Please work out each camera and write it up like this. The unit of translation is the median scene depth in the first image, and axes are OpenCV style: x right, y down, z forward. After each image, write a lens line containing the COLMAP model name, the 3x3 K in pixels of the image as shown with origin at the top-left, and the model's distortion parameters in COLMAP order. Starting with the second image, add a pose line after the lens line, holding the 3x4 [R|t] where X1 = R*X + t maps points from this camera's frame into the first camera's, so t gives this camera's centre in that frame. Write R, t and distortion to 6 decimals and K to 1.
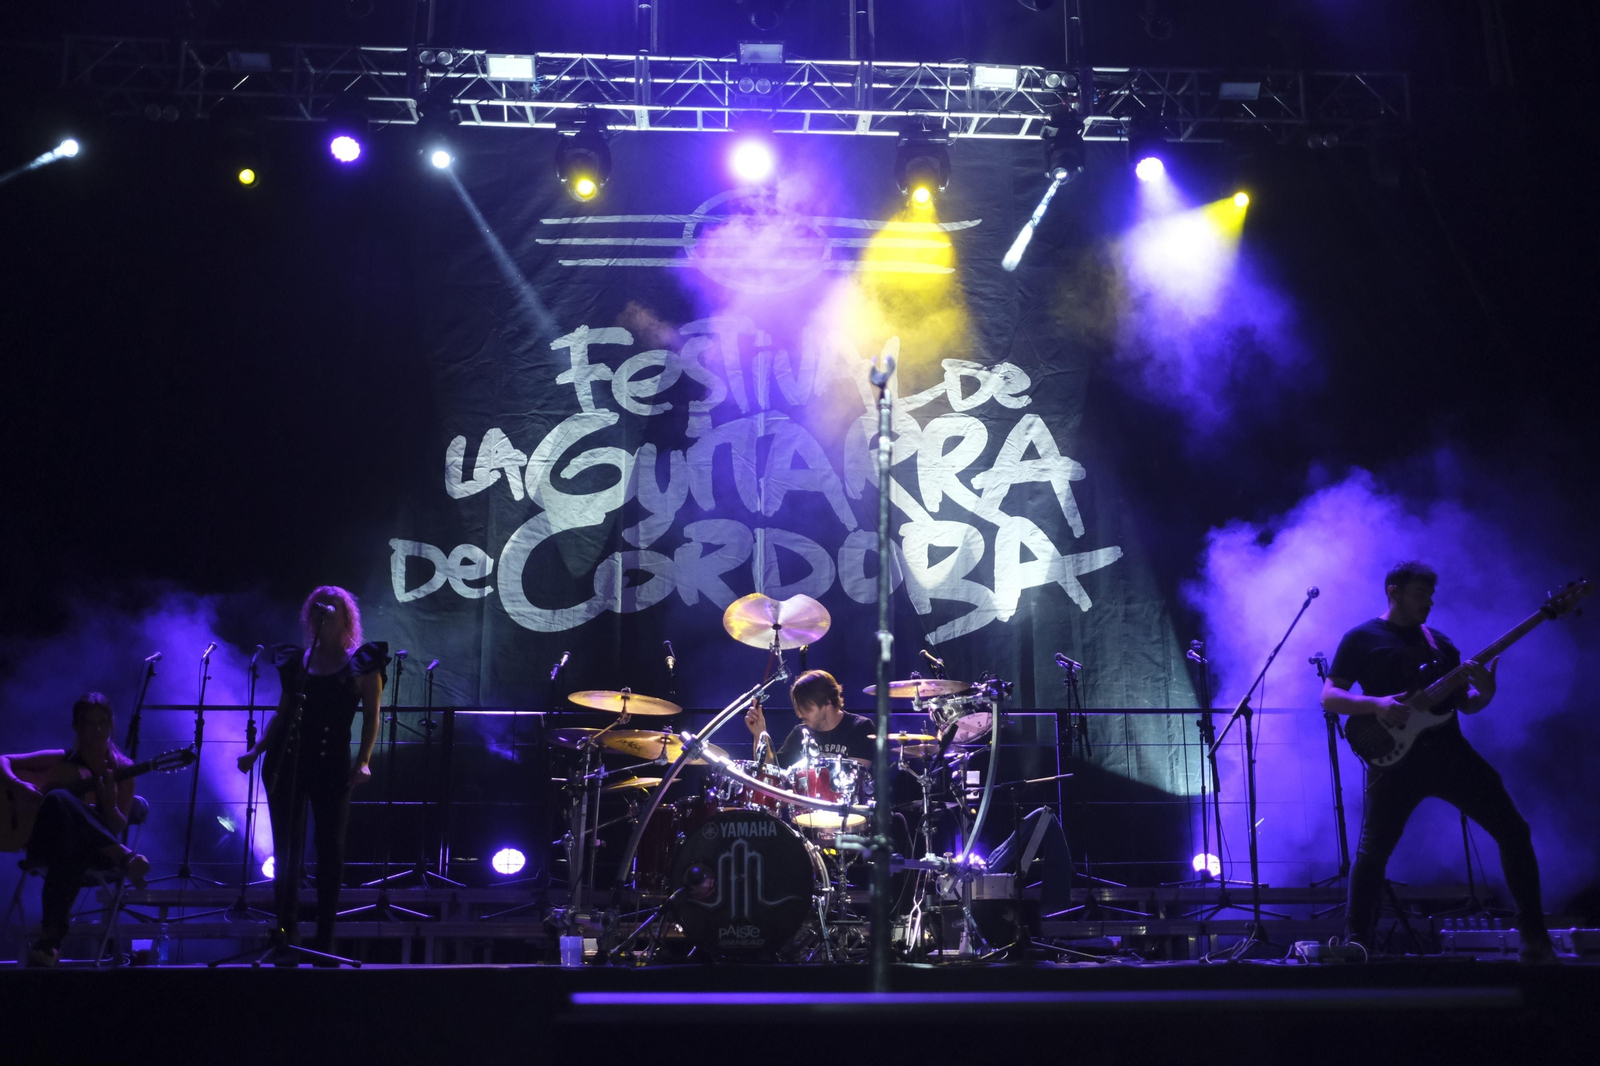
lens RADIAL K [[1563.3, 0, 800.0], [0, 1563.3, 533.0], [0, 0, 1]] dist [-0.019869, 0.009128]
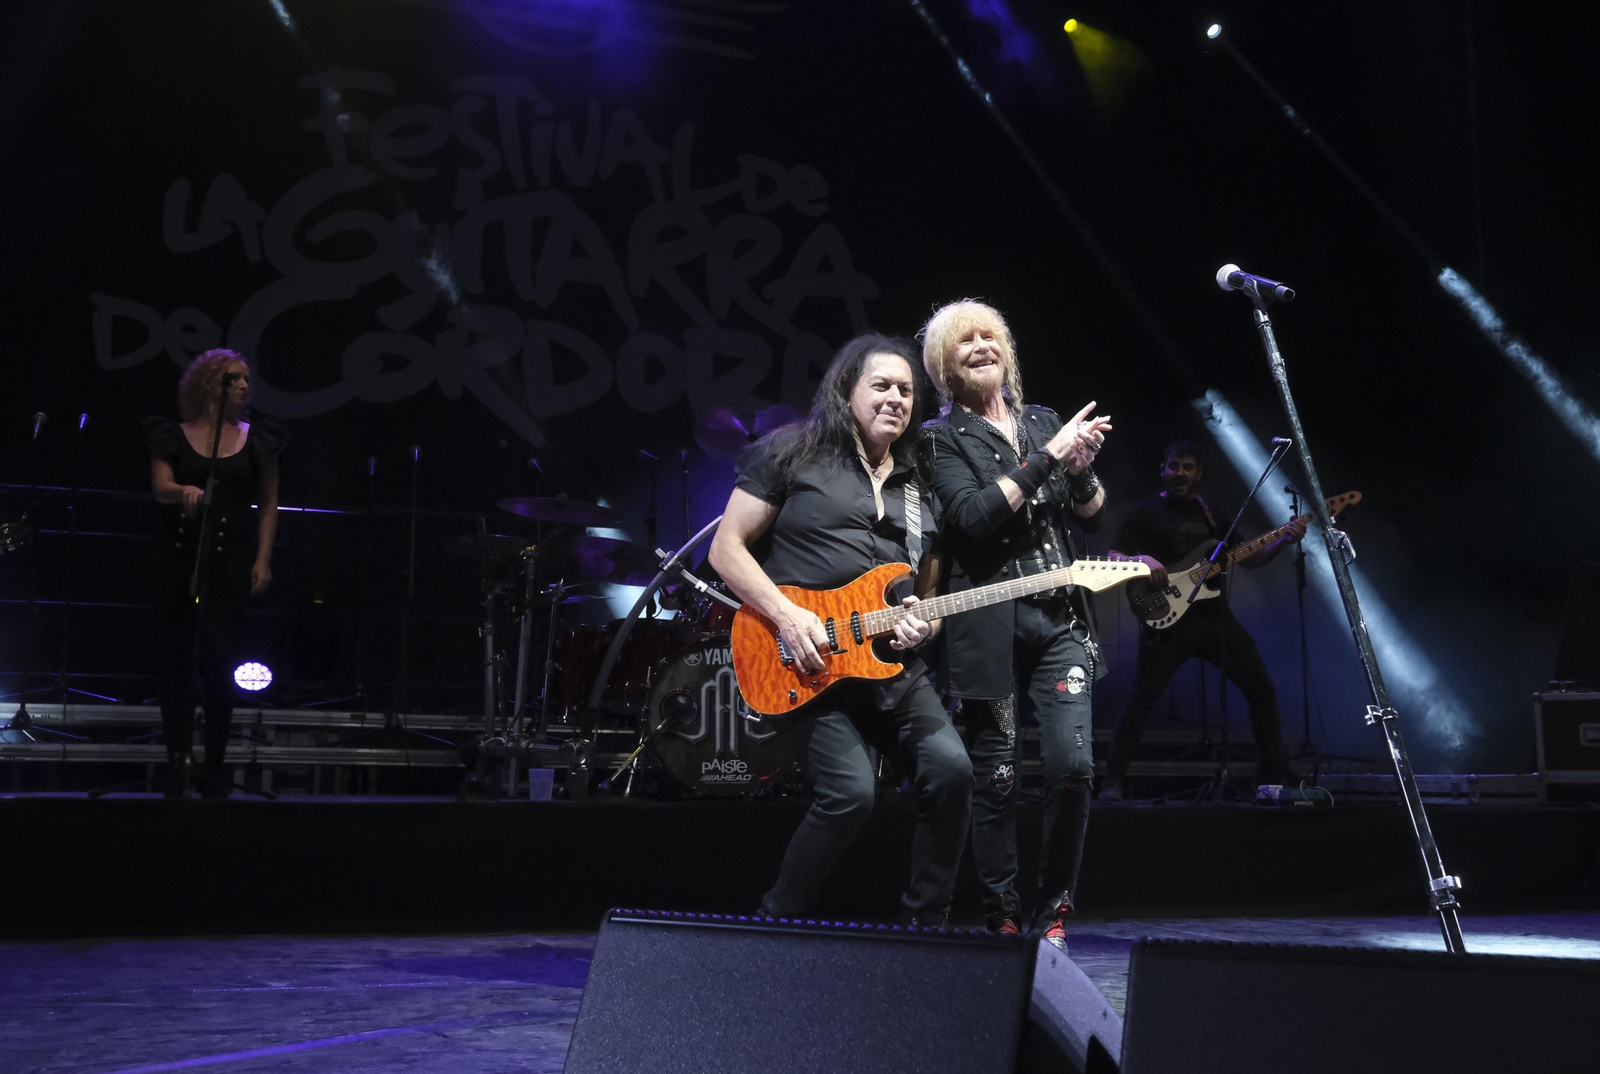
lens RADIAL K [[1661.4, 0, 834.5], [0, 1661.4, 503.5], [0, 0, 1]] dist [-0.022003, 0.030883]
pose [[0.958820, 0.059104, 0.277797, -0.118282], [-0.085850, 0.992666, 0.085114, 0.005752], [-0.270729, -0.105458, 0.956862, 0.028118]]
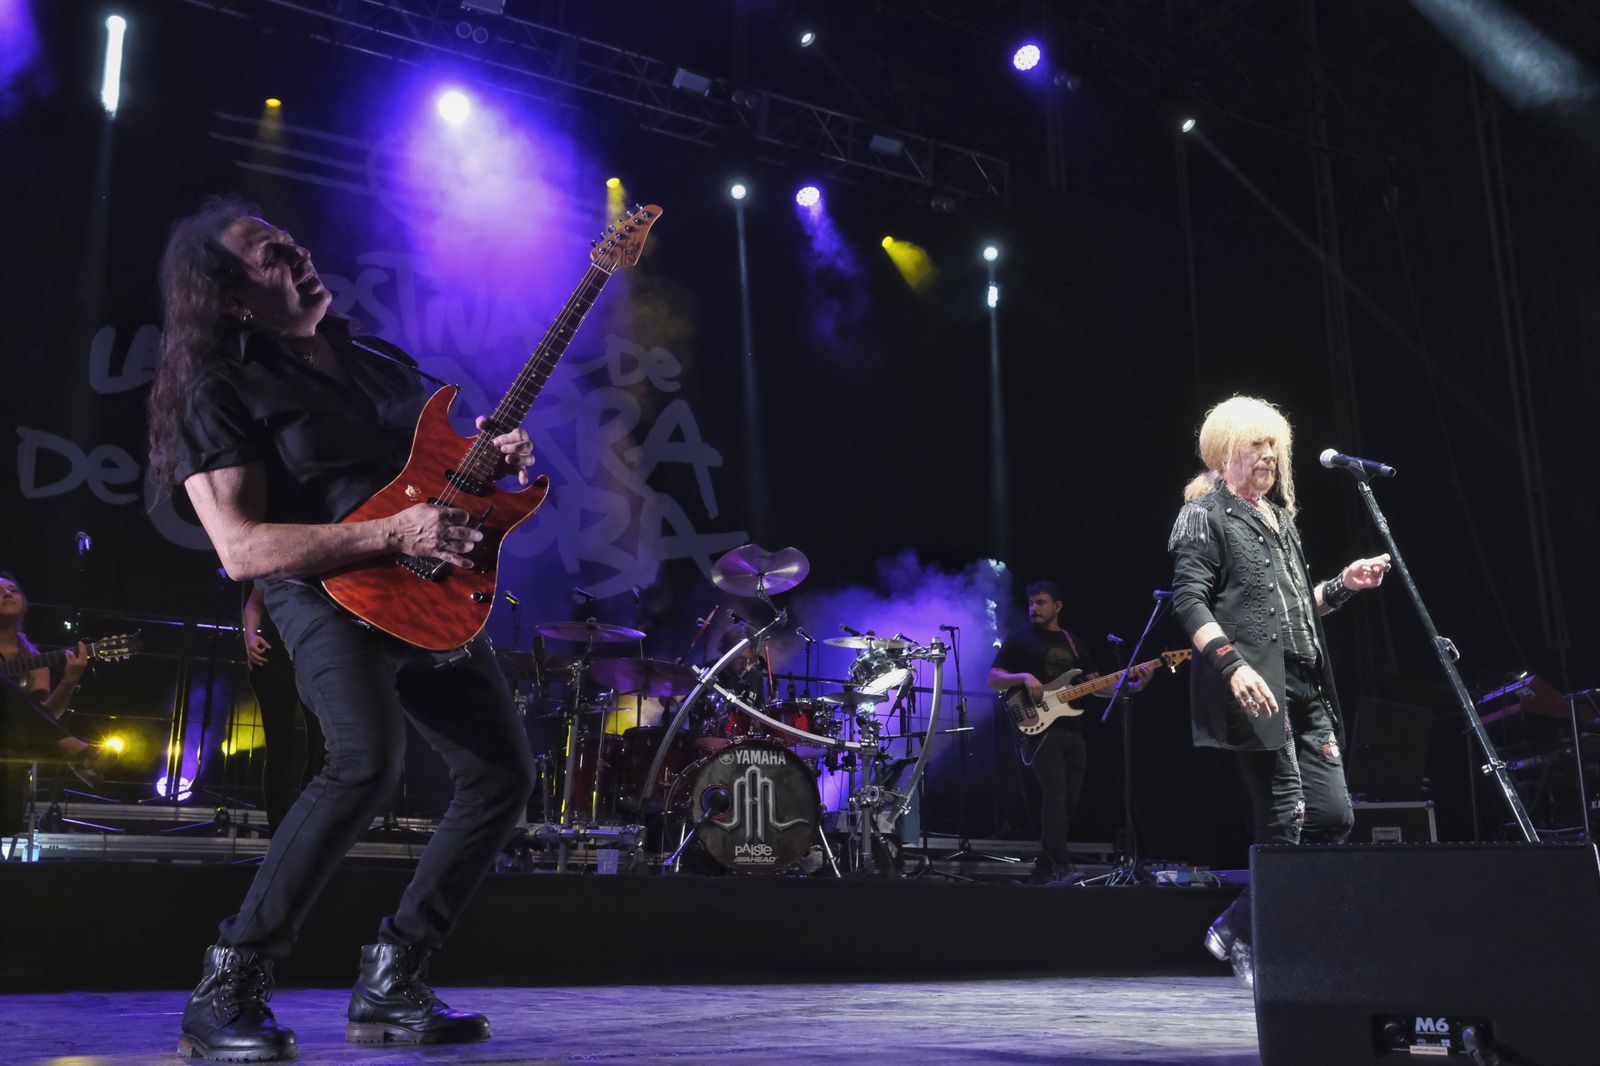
lens RADIAL K [[1536.6, 0, 800.0], [0, 1536.6, 533.0], [0, 0, 1]] dist [-0.052796, 0.135399]
pose [[0.893672, 0.119158, 0.432610, -0.229345], [-0.124397, 0.992099, -0.016289, 0.022476], [-0.431133, -0.039258, 0.901434, 0.012792]]
